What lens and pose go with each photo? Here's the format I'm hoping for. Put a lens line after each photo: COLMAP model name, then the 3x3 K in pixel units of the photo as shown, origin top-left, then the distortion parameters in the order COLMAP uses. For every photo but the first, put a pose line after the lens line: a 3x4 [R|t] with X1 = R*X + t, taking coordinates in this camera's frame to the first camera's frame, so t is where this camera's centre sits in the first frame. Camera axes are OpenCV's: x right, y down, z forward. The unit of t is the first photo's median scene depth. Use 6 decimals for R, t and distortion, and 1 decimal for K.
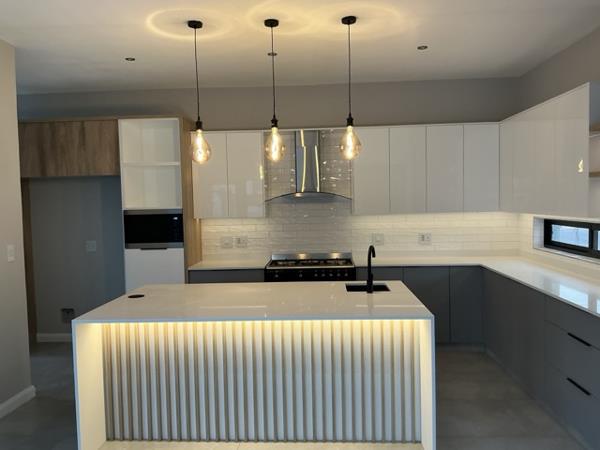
lens RADIAL K [[490.9, 0, 300.0], [0, 490.9, 225.0], [0, 0, 1]] dist [0.075075, -0.173136]
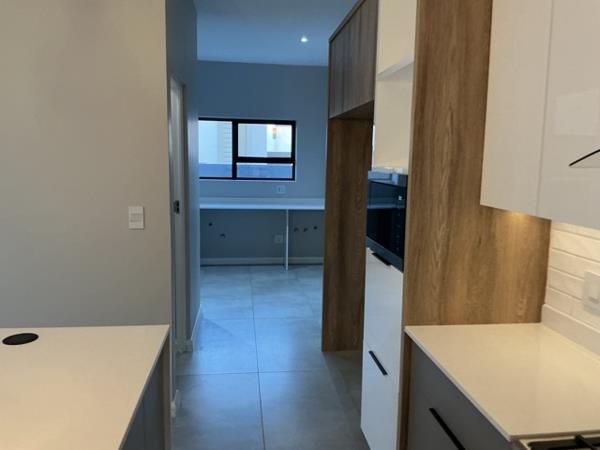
lens RADIAL K [[490.9, 0, 300.0], [0, 490.9, 225.0], [0, 0, 1]] dist [0.075075, -0.173136]
pose [[0.169848, 0.161848, -0.972089, 0.145107], [-0.071655, 0.985839, 0.151617, -0.052517], [0.982862, 0.043903, 0.179040, 0.954896]]
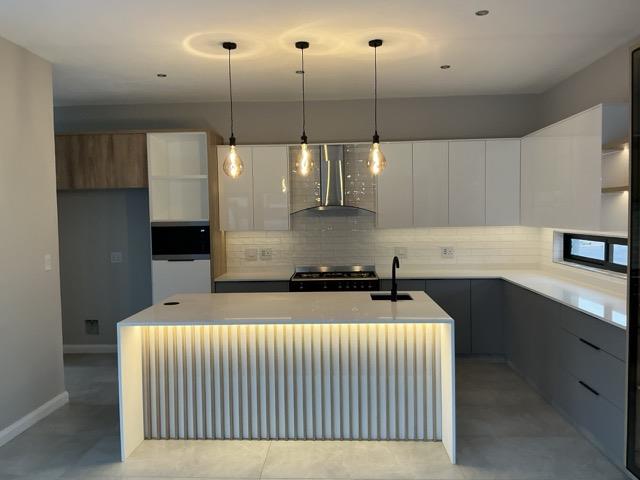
lens RADIAL K [[523.7, 0, 320.0], [0, 523.7, 240.0], [0, 0, 1]] dist [0.075075, -0.173136]
pose [[0.999955, 0.005374, 0.007764, -0.020502], [-0.005363, 0.999985, -0.001483, 0.007224], [-0.007772, 0.001441, 0.999969, -0.096960]]
